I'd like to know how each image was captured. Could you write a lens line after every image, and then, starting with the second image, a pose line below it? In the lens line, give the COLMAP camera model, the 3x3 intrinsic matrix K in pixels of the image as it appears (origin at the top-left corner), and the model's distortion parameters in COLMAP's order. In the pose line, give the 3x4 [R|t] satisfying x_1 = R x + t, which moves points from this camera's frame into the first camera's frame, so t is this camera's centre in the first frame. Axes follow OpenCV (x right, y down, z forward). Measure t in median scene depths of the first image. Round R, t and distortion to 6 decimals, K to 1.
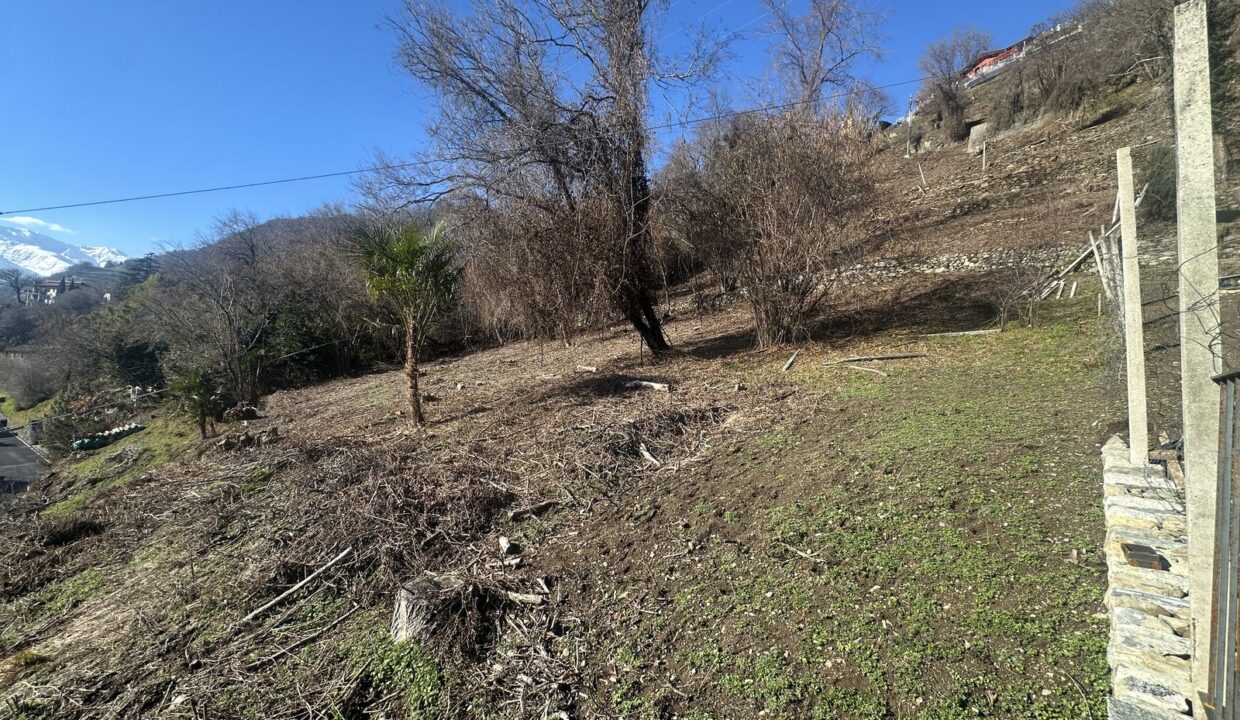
lens RADIAL K [[513.1, 0, 620.0], [0, 513.1, 360.0], [0, 0, 1]] dist [0.000447, 0.000223]
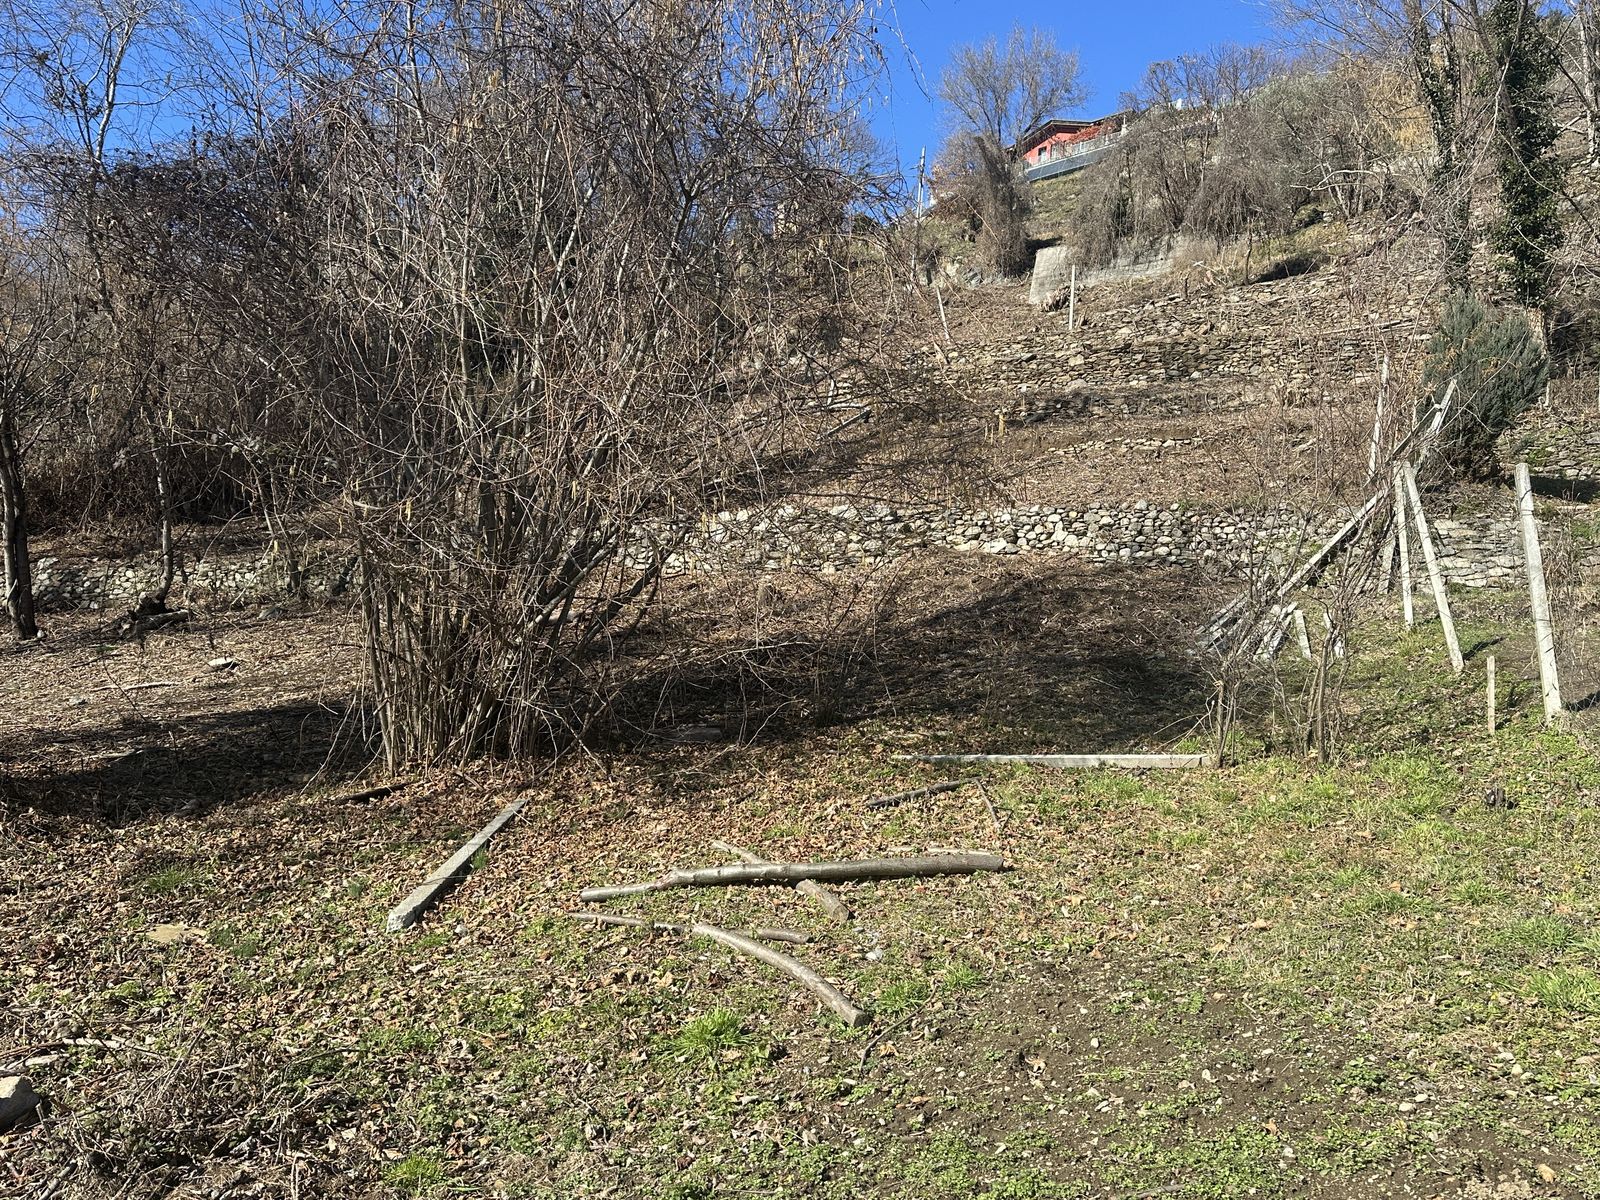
lens RADIAL K [[1258.2, 0, 800.0], [0, 1258.2, 600.0], [0, 0, 1]] dist [-0.002362, -0.000738]
pose [[0.902903, 0.090359, 0.420240, 0.146025], [-0.045266, 0.992207, -0.116088, -0.033251], [-0.427454, 0.085793, 0.899957, 0.287871]]
